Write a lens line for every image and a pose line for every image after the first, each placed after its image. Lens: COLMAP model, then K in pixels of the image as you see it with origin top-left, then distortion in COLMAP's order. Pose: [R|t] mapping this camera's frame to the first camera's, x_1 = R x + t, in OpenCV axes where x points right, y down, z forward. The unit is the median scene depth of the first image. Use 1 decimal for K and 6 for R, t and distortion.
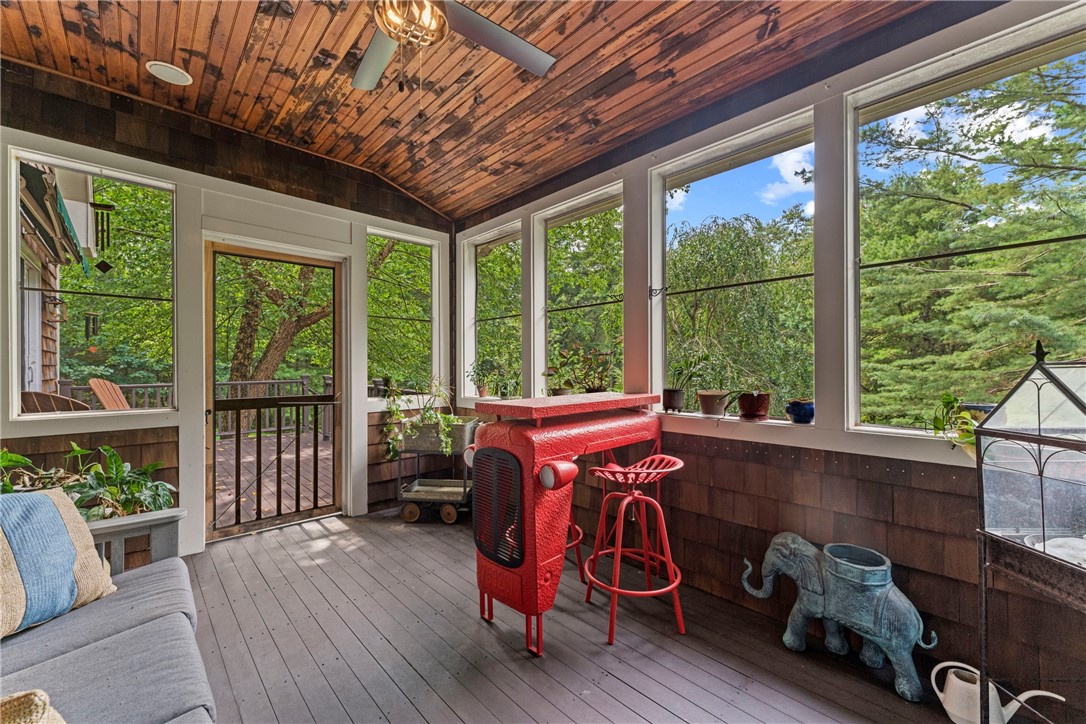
lens RADIAL K [[433.3, 0, 540.5], [0, 433.3, 364.5], [0, 0, 1]] dist [-0.002782, -0.000196]
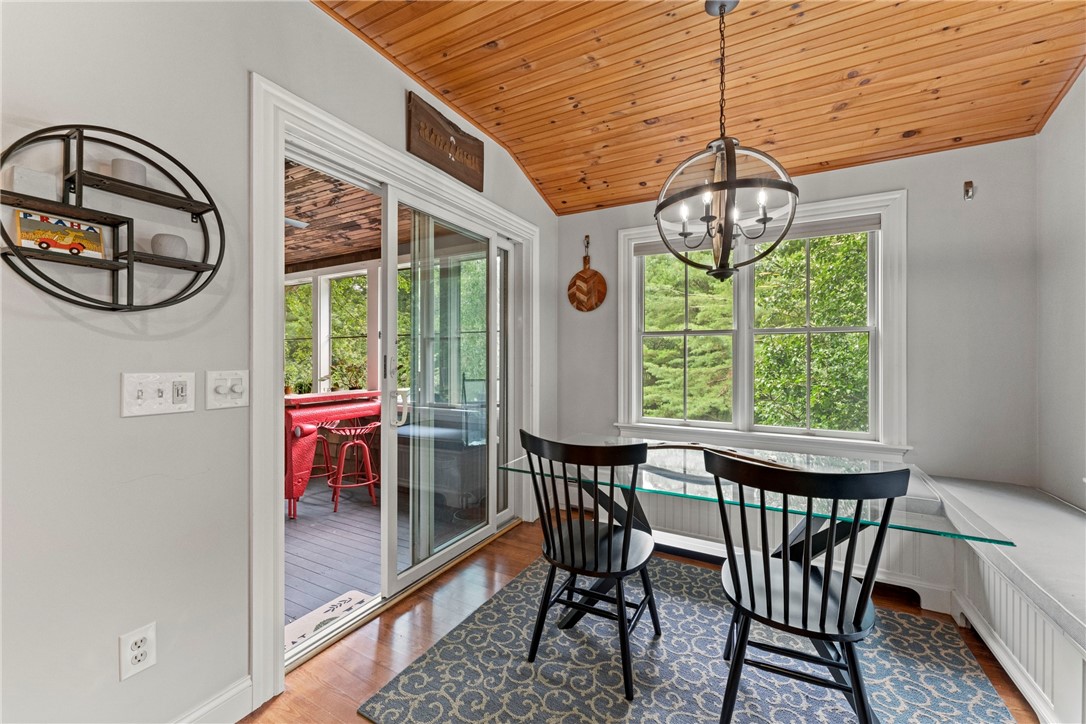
lens RADIAL K [[433.3, 0, 542.3], [0, 433.3, 357.6], [0, 0, 1]] dist [-0.002782, -0.000196]
pose [[0.950774, 0.003105, 0.309870, 0.385722], [-0.004288, 0.999986, 0.003134, -0.089411], [-0.309856, -0.004309, 0.950774, -1.078596]]
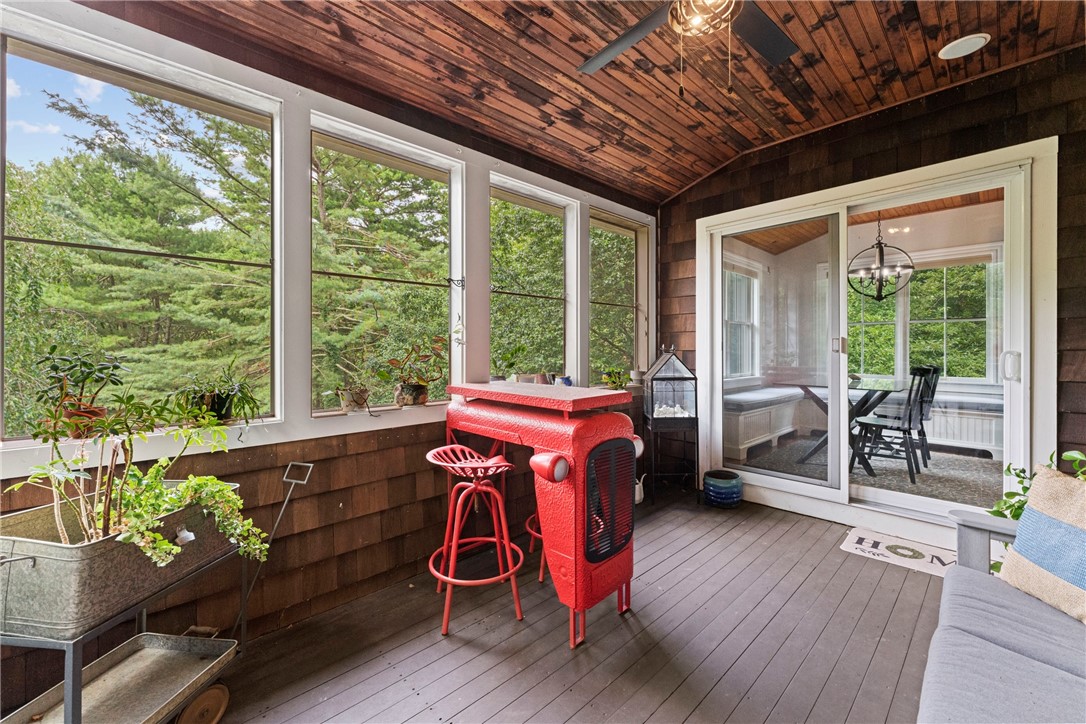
lens RADIAL K [[433.3, 0, 543.3], [0, 433.3, 353.6], [0, 0, 1]] dist [-0.002782, -0.000196]
pose [[-0.000166, -0.001346, 0.999999, -0.925822], [0.000537, 0.999999, 0.001346, -0.004103], [-1.000000, 0.000537, -0.000165, 0.984598]]
